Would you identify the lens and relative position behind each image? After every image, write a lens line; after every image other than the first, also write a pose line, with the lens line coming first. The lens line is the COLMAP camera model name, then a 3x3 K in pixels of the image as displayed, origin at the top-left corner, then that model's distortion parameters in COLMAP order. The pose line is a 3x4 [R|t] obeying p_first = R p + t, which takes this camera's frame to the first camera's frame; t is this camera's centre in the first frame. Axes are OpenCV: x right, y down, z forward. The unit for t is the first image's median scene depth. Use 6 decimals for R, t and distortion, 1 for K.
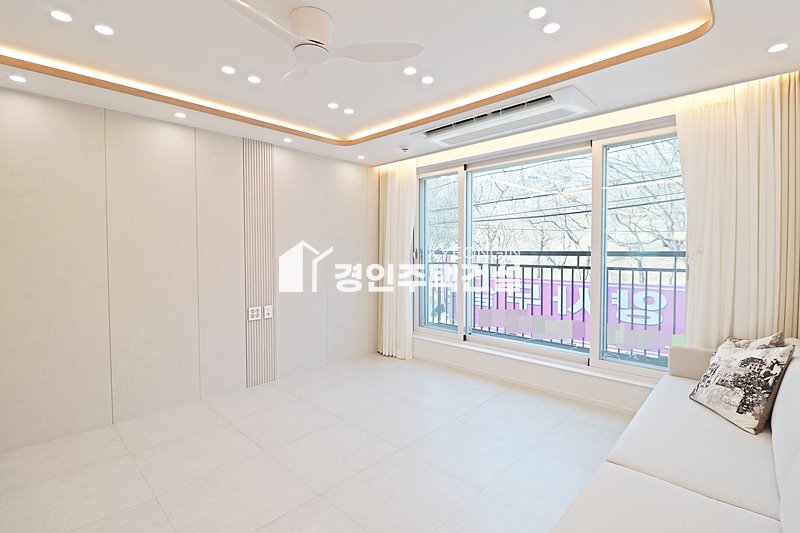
lens RADIAL K [[373.0, 0, 402.8], [0, 373.0, 259.2], [0, 0, 1]] dist [0.000592, -0.000128]
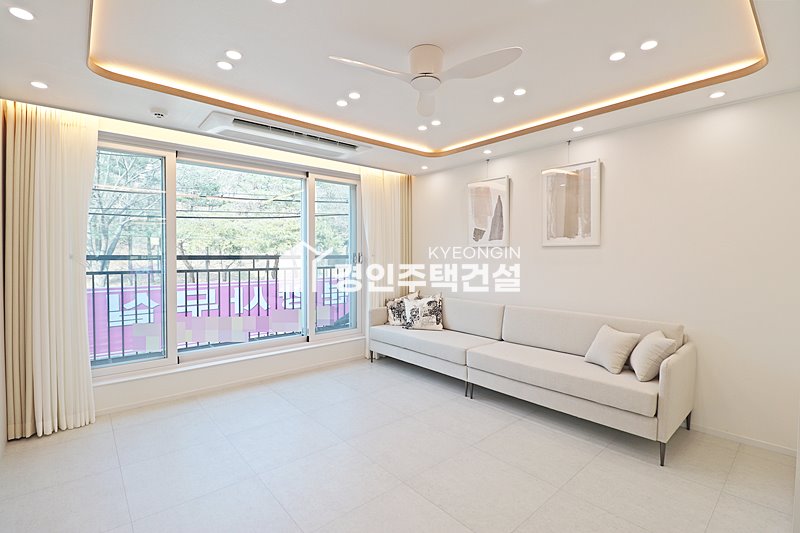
lens RADIAL K [[376.2, 0, 400.2], [0, 376.2, 260.4], [0, 0, 1]] dist [0.002425, -0.010449]
pose [[0.083496, -0.016120, 0.996378, -0.628348], [0.019794, 0.999699, 0.014515, -0.012741], [-0.996312, 0.018511, 0.083790, 0.439309]]
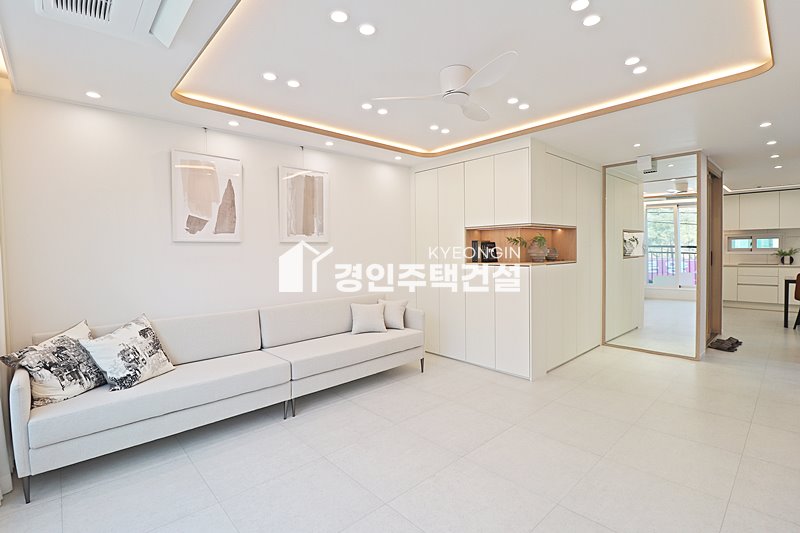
lens RADIAL K [[376.2, 0, 400.2], [0, 376.2, 260.4], [0, 0, 1]] dist [0.002425, -0.010449]
pose [[-0.998668, 0.010590, 0.050503, -0.048927], [0.013022, 0.998760, 0.048059, -0.022718], [-0.049932, 0.048653, -0.997567, 1.039452]]
